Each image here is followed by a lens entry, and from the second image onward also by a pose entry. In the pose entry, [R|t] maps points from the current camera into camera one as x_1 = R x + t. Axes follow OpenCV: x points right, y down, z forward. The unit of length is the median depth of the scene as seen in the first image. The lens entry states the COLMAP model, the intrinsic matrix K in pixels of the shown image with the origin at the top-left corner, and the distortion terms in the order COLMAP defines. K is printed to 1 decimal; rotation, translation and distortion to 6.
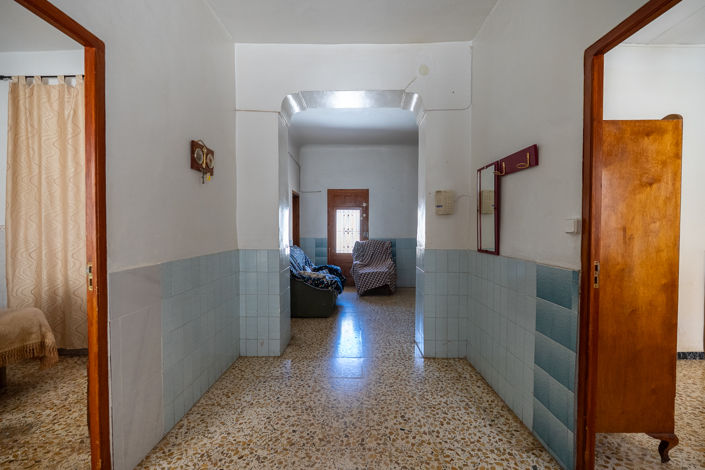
lens RADIAL K [[315.2, 0, 352.8], [0, 315.2, 236.4], [0, 0, 1]] dist [-0.012246, 0.000375]
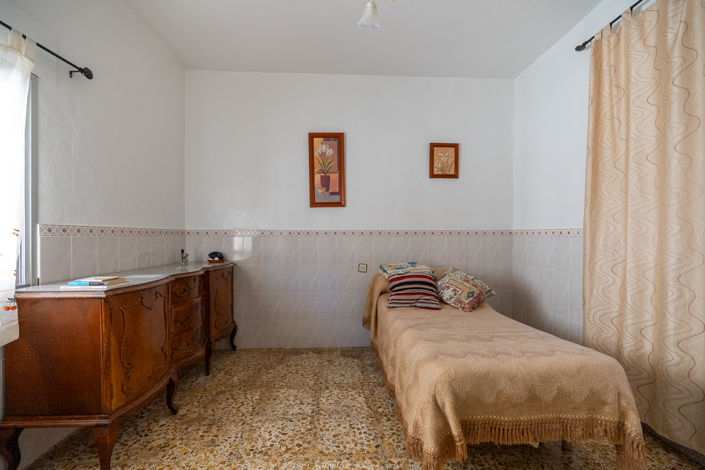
lens RADIAL K [[315.2, 0, 354.7], [0, 315.2, 239.3], [0, 0, 1]] dist [-0.012246, 0.000375]
pose [[0.066961, 0.008501, -0.997719, -0.365582], [-0.025222, 0.999659, 0.006824, 0.001254], [0.997437, 0.024707, 0.067153, 0.367307]]
